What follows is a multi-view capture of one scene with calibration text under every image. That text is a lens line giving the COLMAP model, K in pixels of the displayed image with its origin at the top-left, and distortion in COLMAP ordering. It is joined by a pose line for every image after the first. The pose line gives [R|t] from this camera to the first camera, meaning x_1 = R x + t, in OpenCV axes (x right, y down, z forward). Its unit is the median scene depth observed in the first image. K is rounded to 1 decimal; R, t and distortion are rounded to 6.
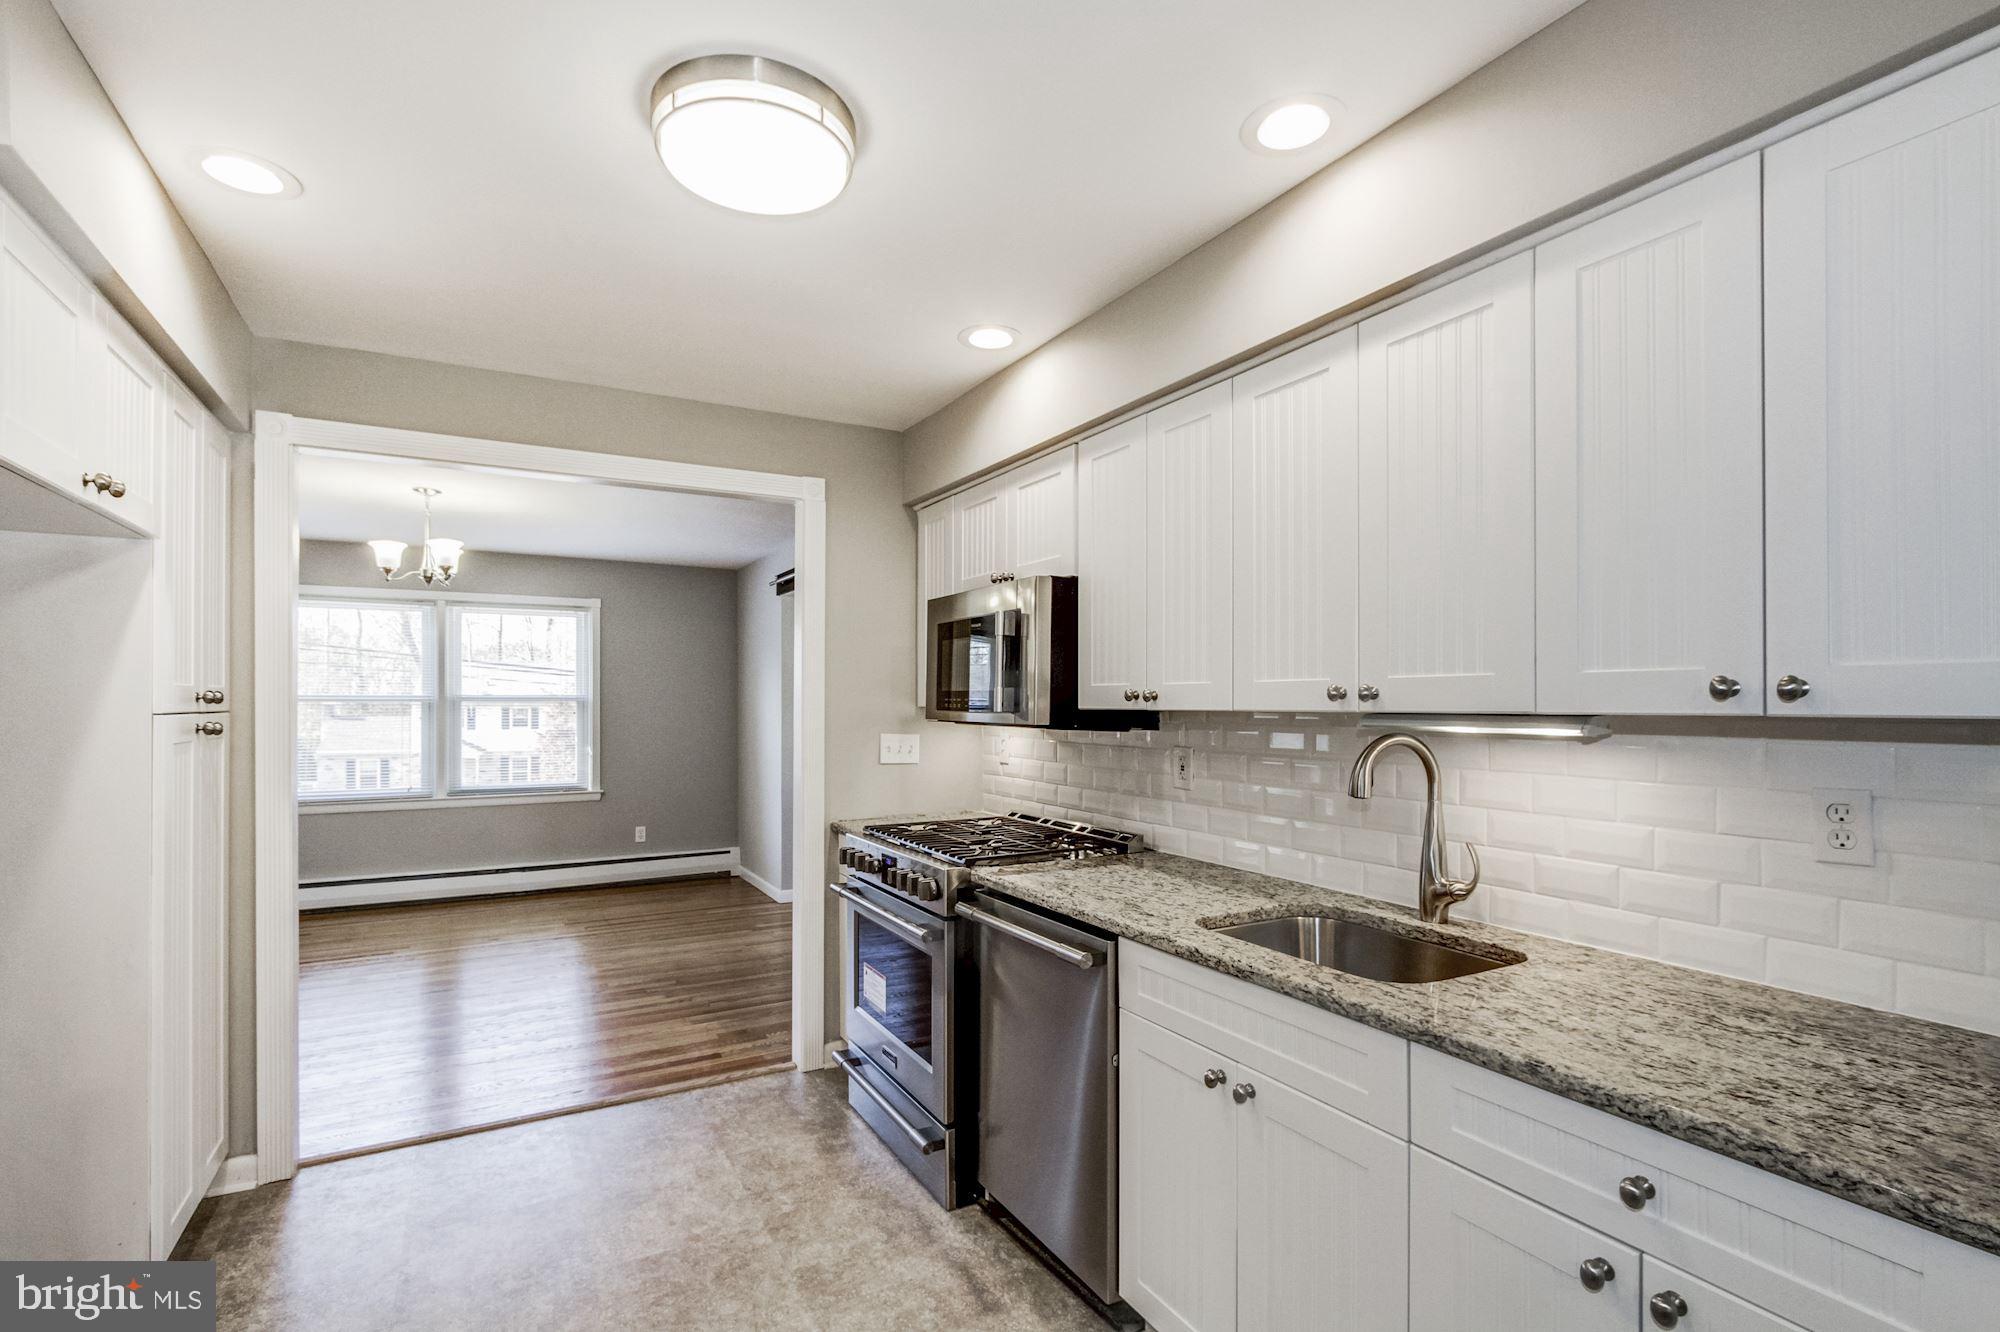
lens RADIAL K [[918.3, 0, 1000.8], [0, 918.3, 703.7], [0, 0, 1]] dist [-0.002991, 0.000786]
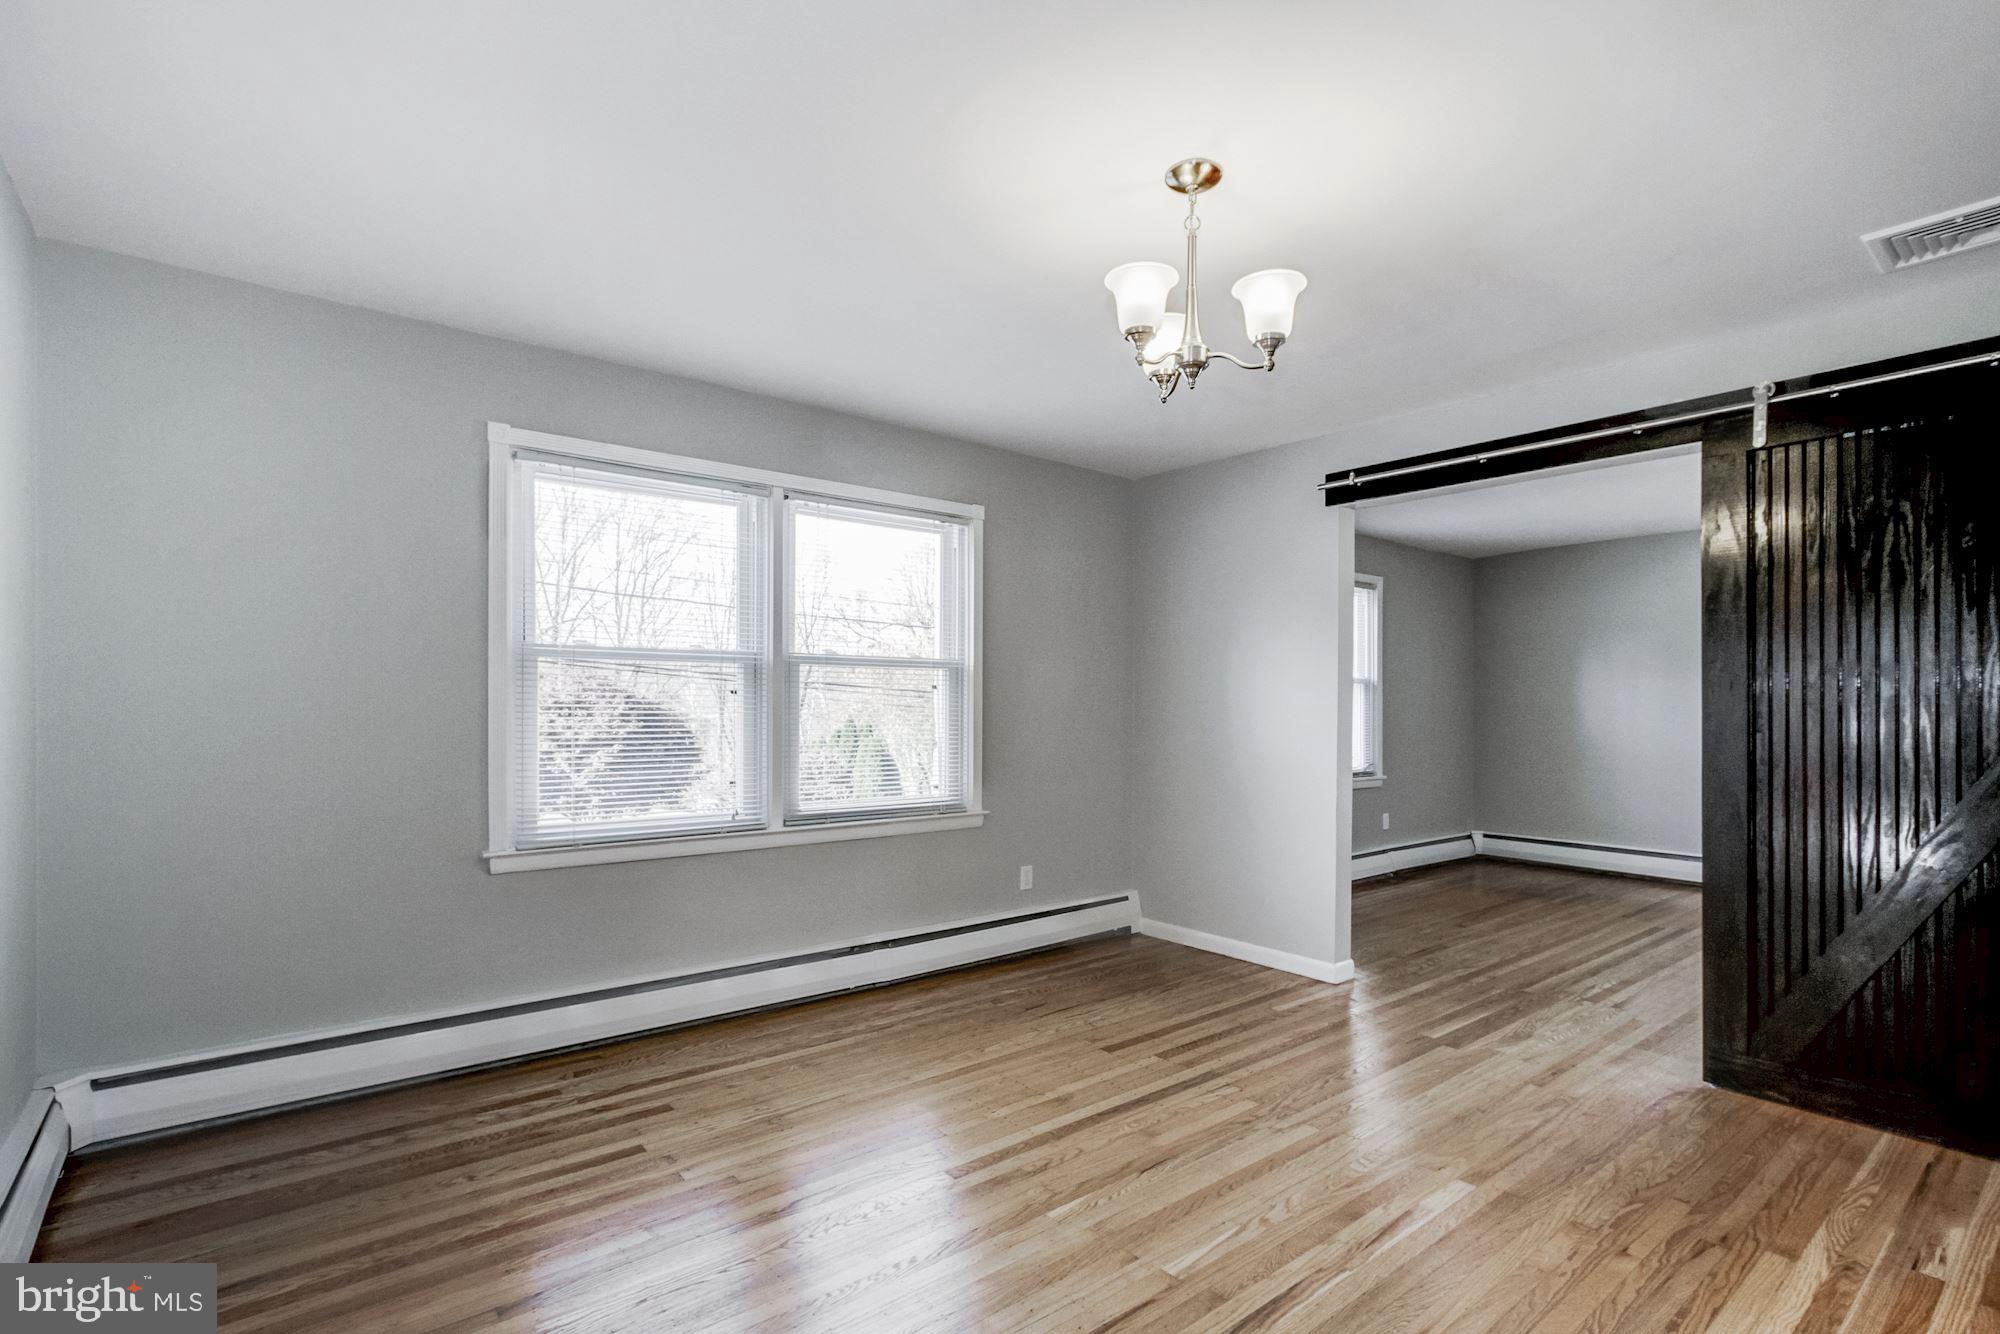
lens RADIAL K [[950.6, 0, 1006.0], [0, 950.6, 723.3], [0, 0, 1]] dist [0.001754, 0.001203]
pose [[0.983575, 0.009769, 0.180235, -1.434383], [-0.015746, 0.999372, 0.031757, 0.036086], [-0.179812, -0.034073, 0.983111, 0.948734]]
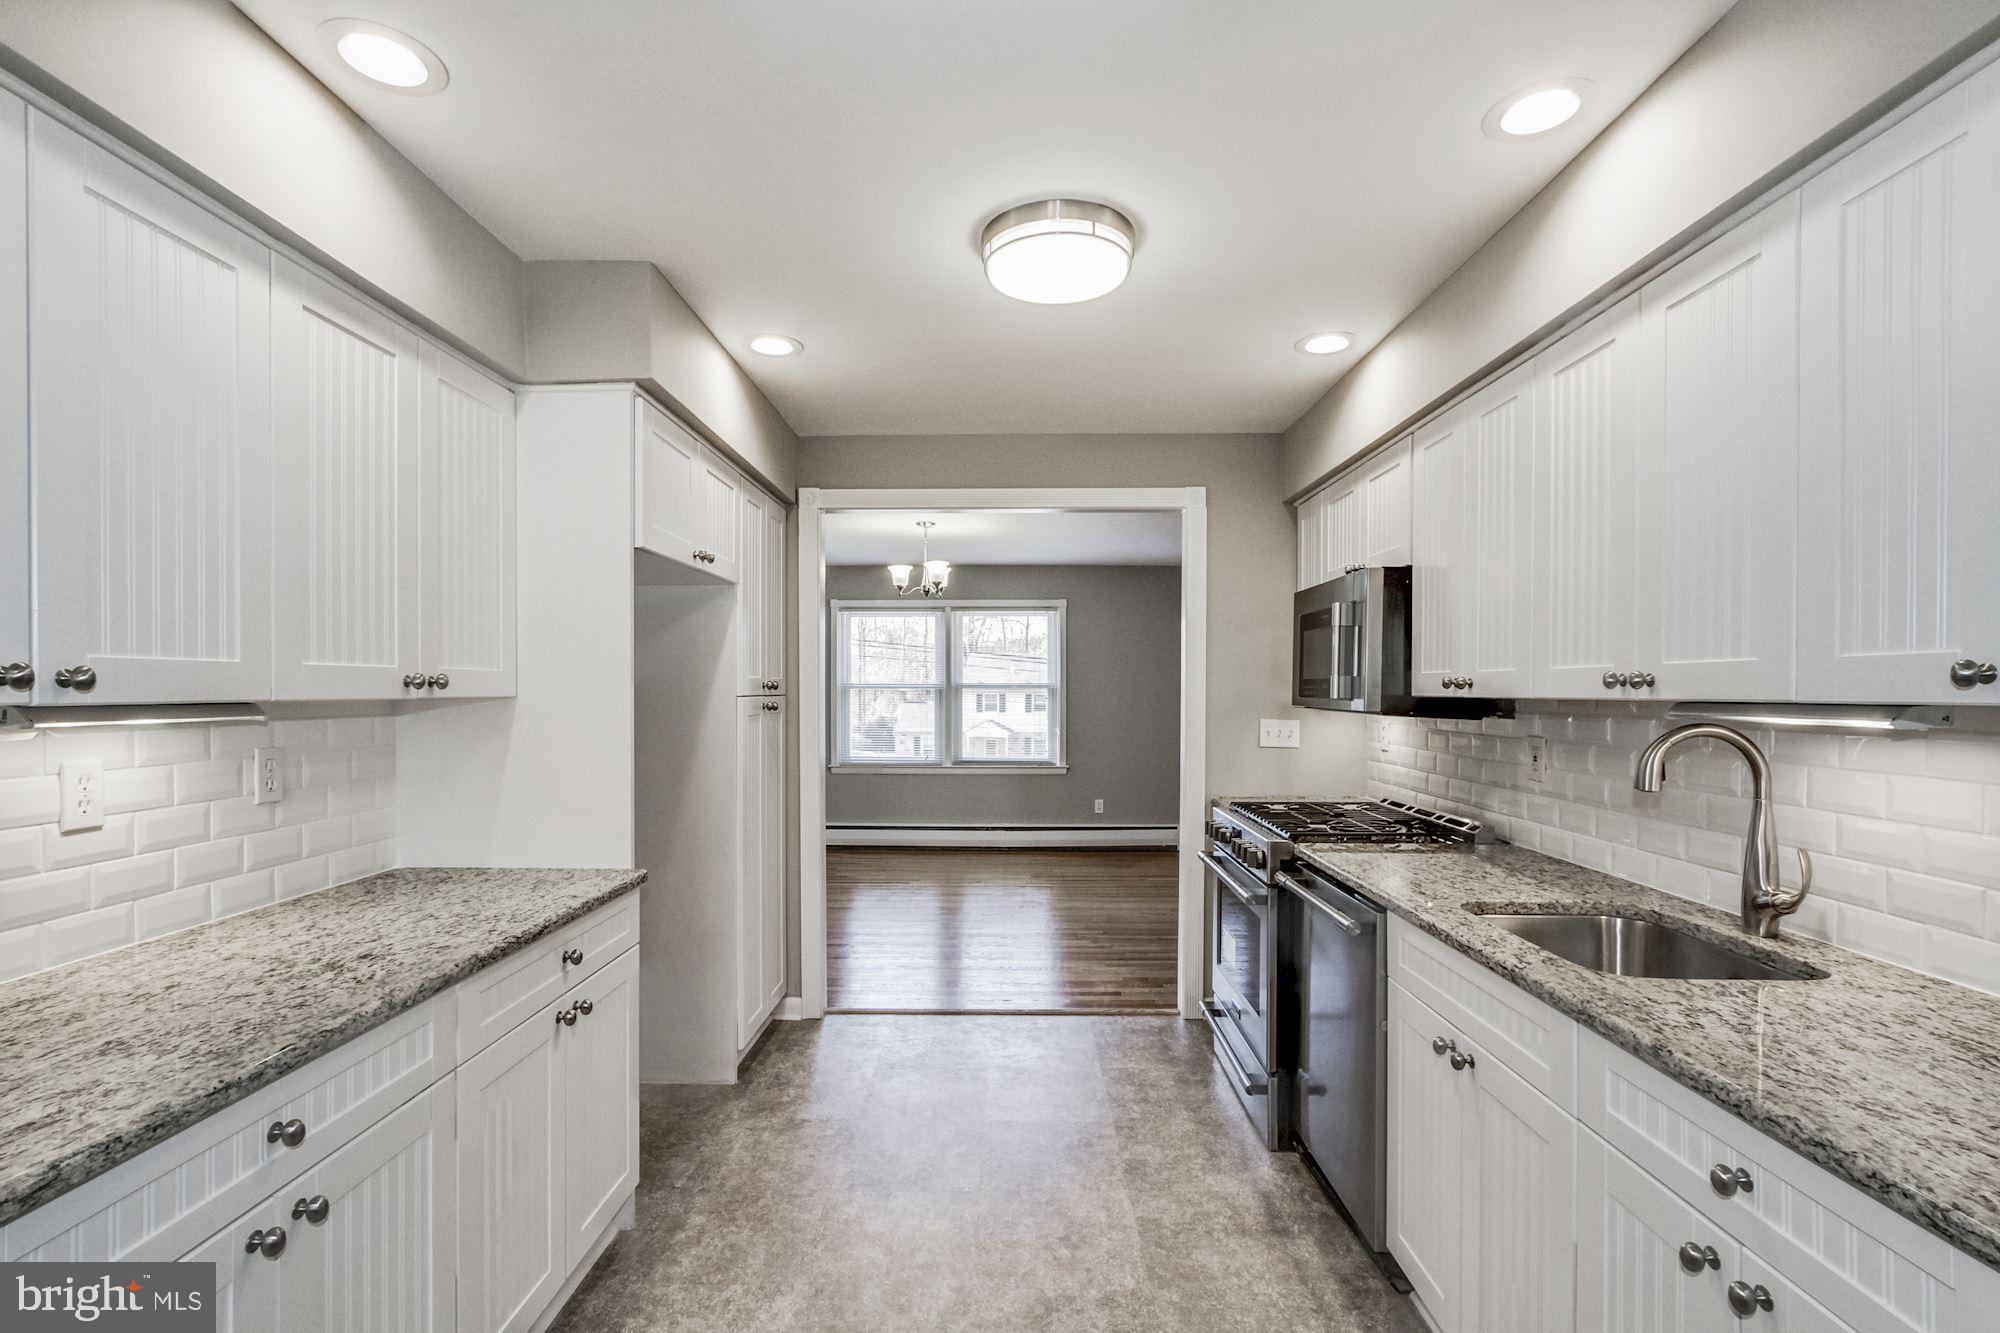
lens RADIAL K [[918.3, 0, 1000.8], [0, 918.3, 704.2], [0, 0, 1]] dist [-0.002991, 0.000786]
pose [[0.863520, 0.009323, -0.504229, 0.199500], [-0.002012, 0.999885, 0.015042, 0.000307], [0.504311, -0.011975, 0.863439, -0.100841]]
